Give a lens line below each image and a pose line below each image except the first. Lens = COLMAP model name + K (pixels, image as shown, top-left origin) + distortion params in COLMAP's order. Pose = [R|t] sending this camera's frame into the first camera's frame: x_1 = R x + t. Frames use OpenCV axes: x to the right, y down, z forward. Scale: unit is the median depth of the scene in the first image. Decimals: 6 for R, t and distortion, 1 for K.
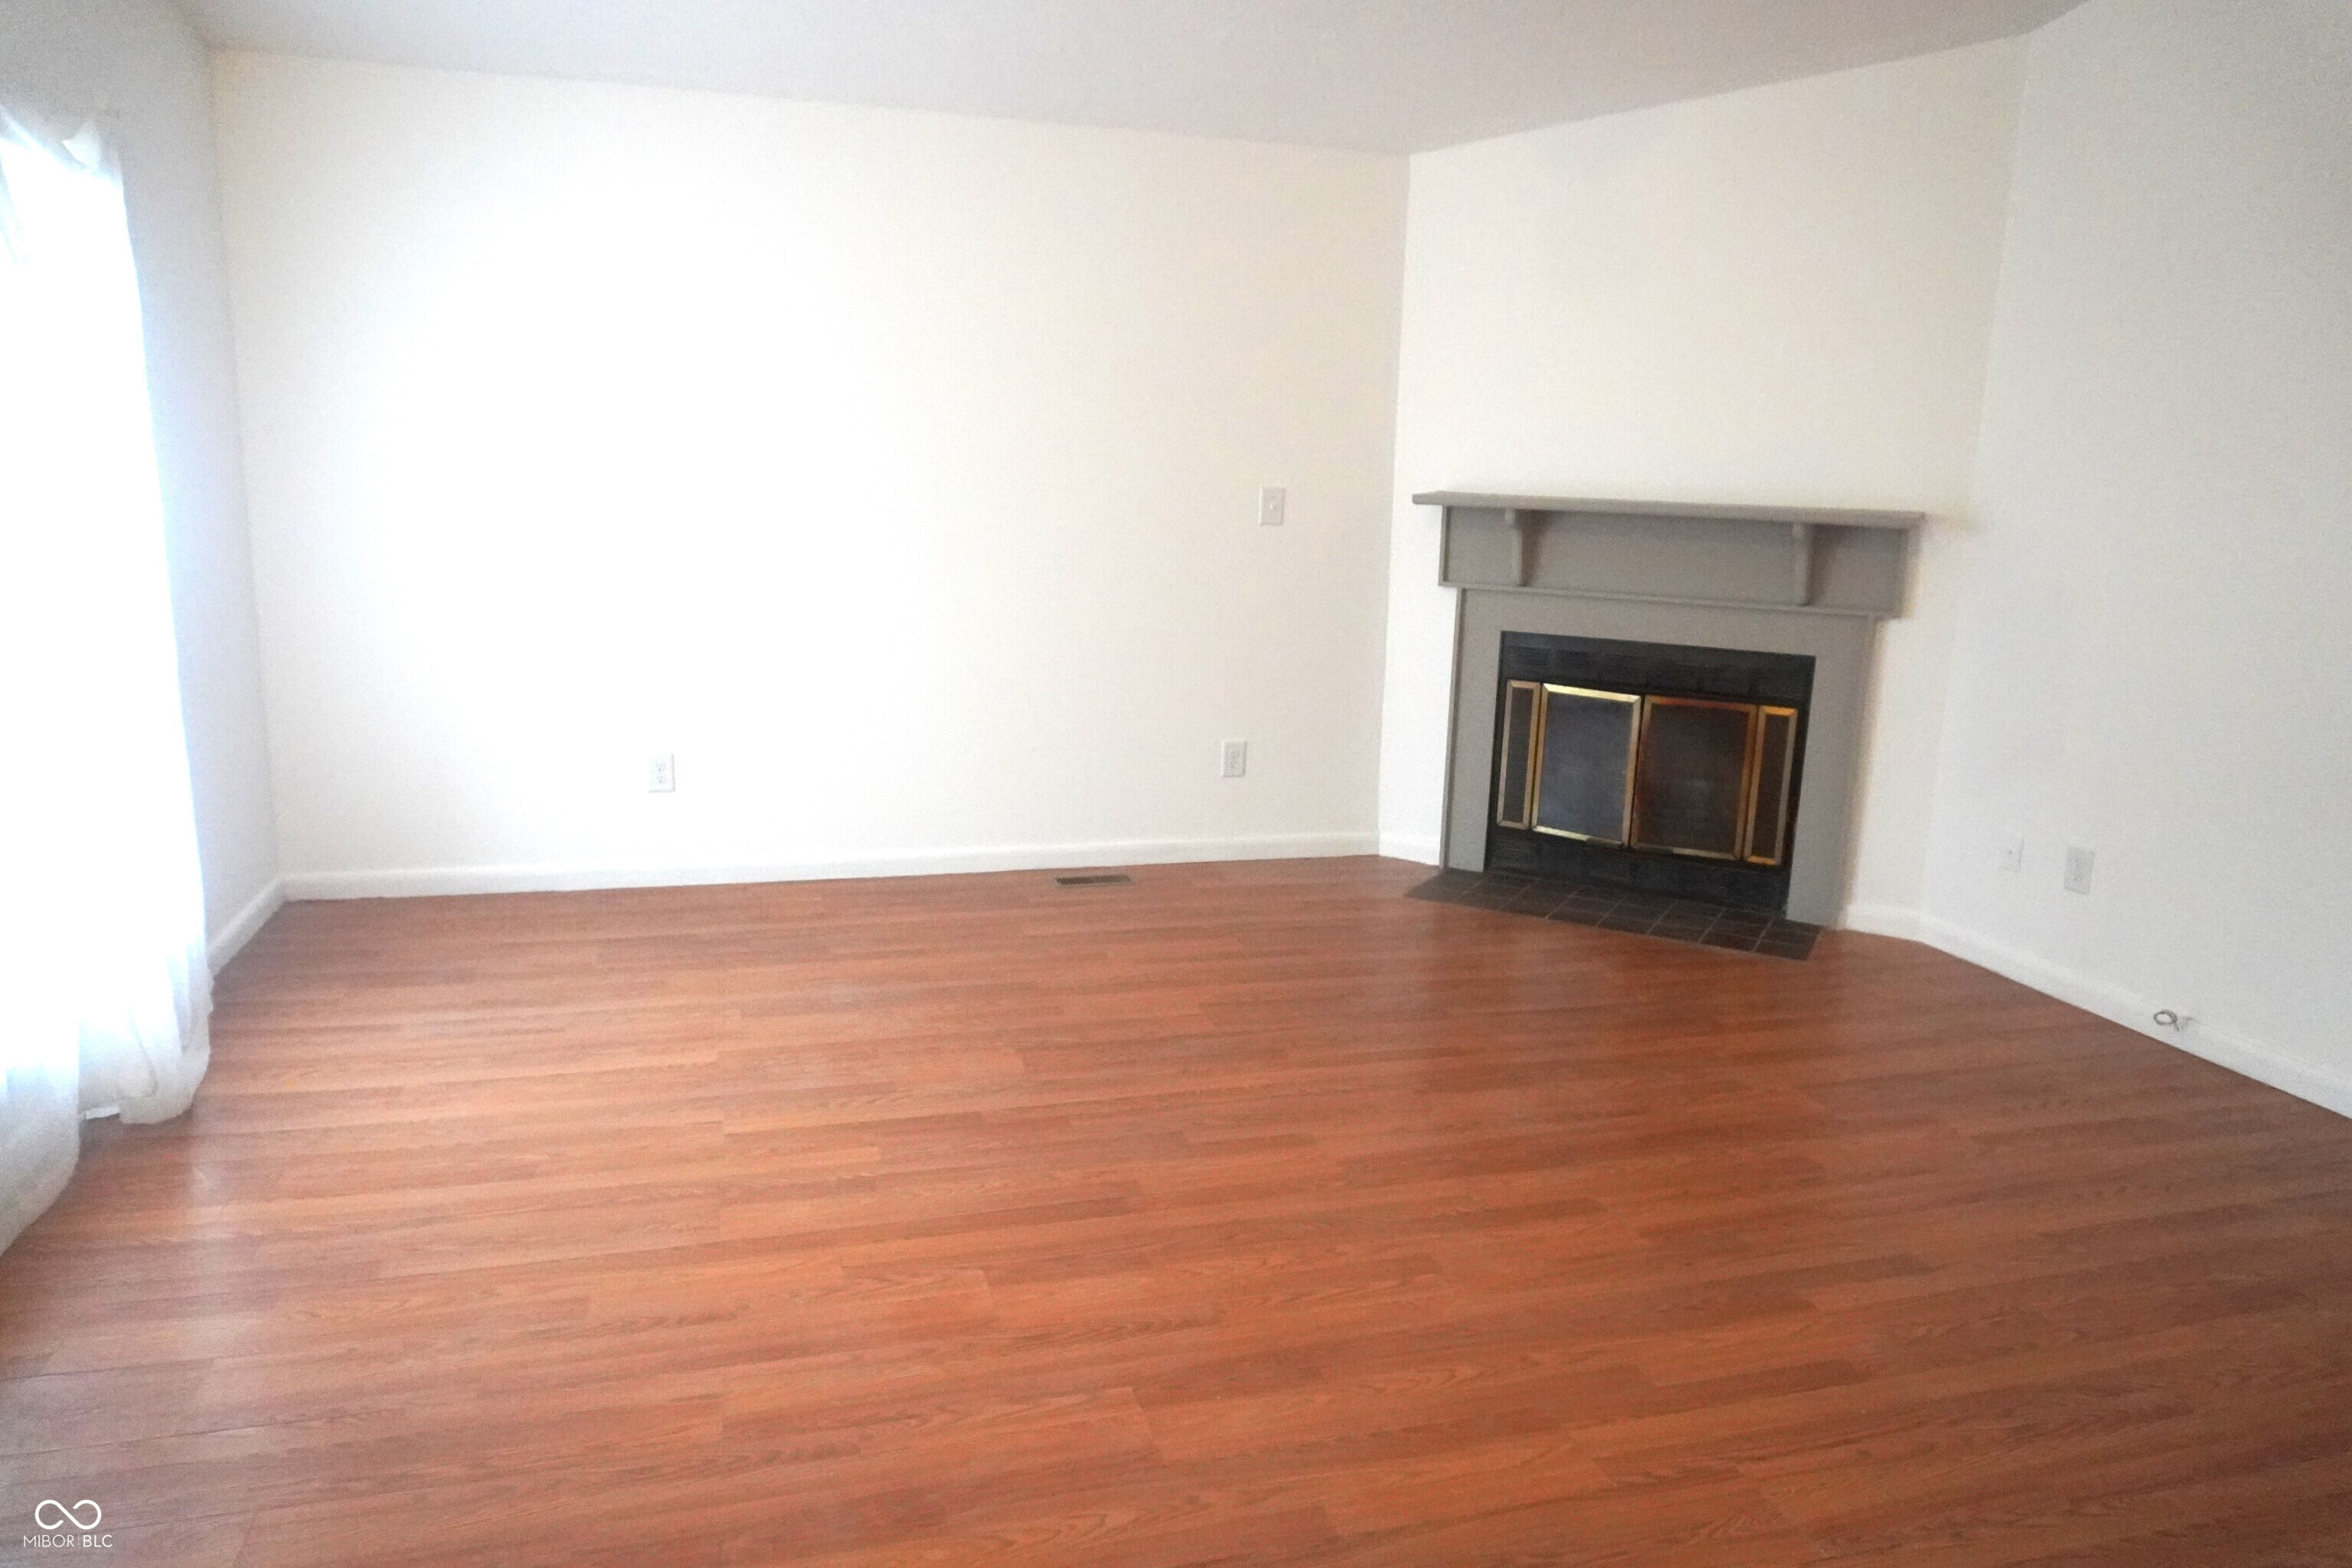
lens RADIAL K [[1541.4, 0, 1179.7], [0, 1541.4, 788.4], [0, 0, 1]] dist [-0.063705, 0.046016]
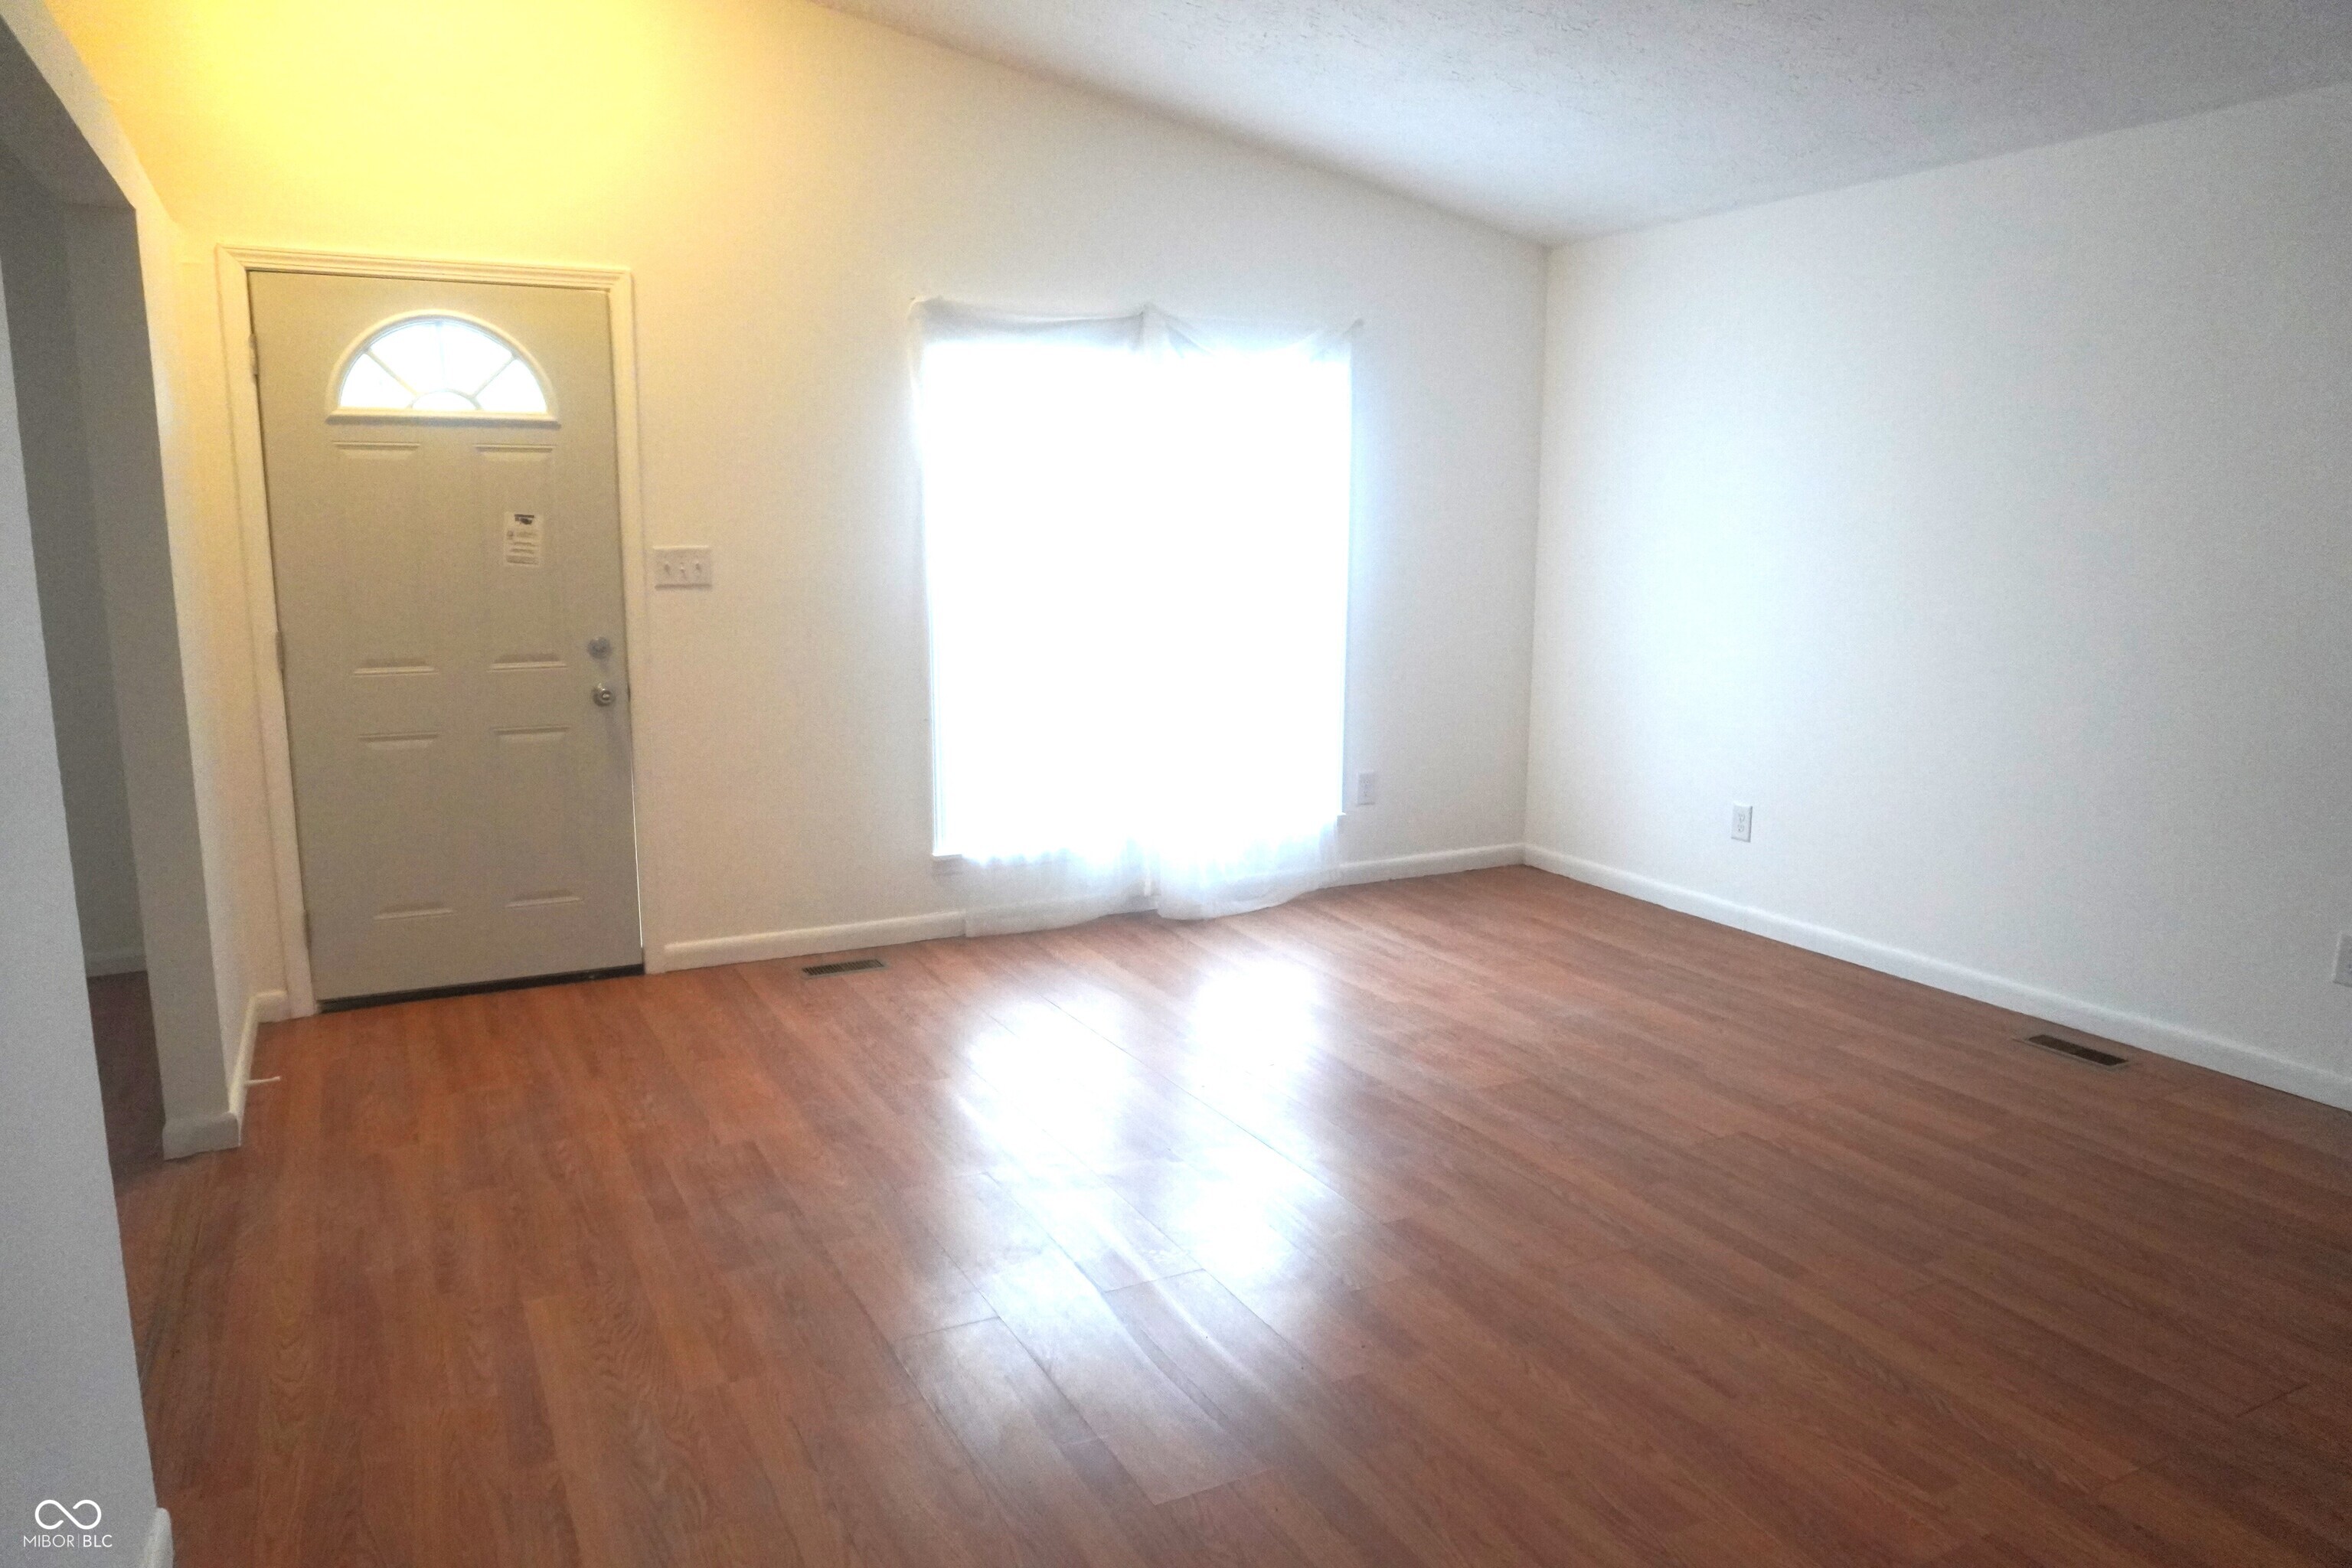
lens RADIAL K [[1541.4, 0, 1179.7], [0, 1541.4, 788.4], [0, 0, 1]] dist [-0.063705, 0.046016]
pose [[0.213768, 0.140471, -0.966732, 0.727171], [-0.204974, 0.974028, 0.096207, -0.065931], [0.955138, 0.177589, 0.237009, 0.432221]]
